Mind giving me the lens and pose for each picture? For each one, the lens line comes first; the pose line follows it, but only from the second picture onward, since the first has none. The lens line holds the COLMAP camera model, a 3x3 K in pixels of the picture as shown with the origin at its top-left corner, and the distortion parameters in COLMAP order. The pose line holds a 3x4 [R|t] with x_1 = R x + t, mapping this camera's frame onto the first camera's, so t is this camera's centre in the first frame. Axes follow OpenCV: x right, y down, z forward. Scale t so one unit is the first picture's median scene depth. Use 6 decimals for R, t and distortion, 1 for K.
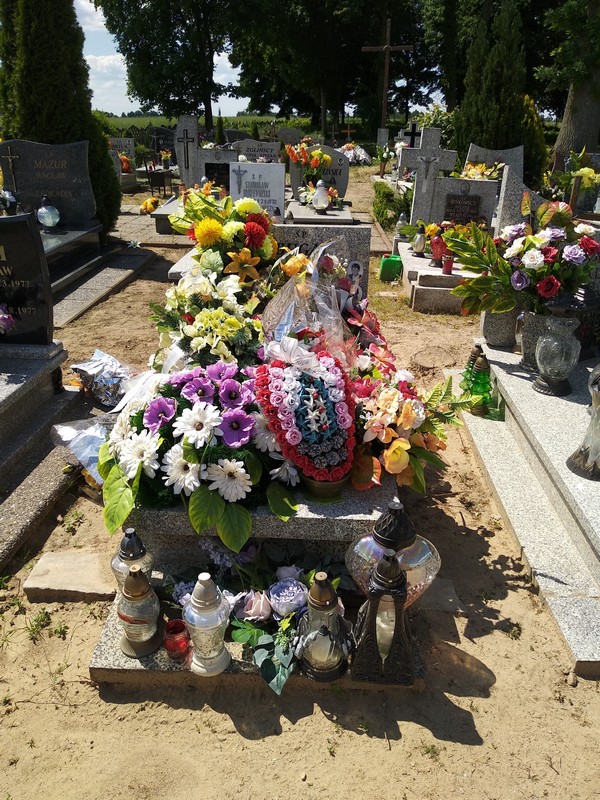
lens RADIAL K [[701.5, 0, 300.0], [0, 701.5, 400.0], [0, 0, 1]] dist [-0.014913, -0.019774]
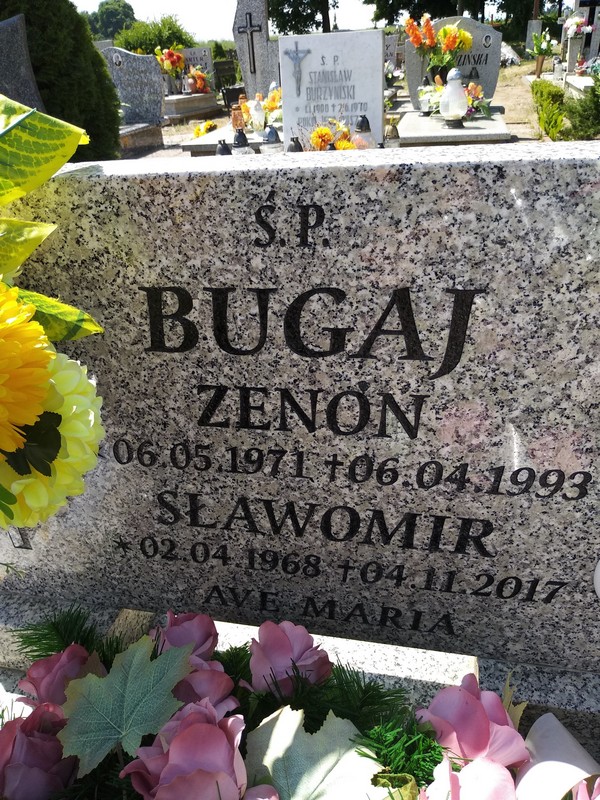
lens RADIAL K [[701.5, 0, 300.0], [0, 701.5, 400.0], [0, 0, 1]] dist [-0.014913, -0.019774]
pose [[0.982220, 0.004599, -0.187675, 0.011854], [0.013495, 0.995384, 0.095019, -0.081954], [0.187246, -0.095862, 0.977624, 0.327418]]
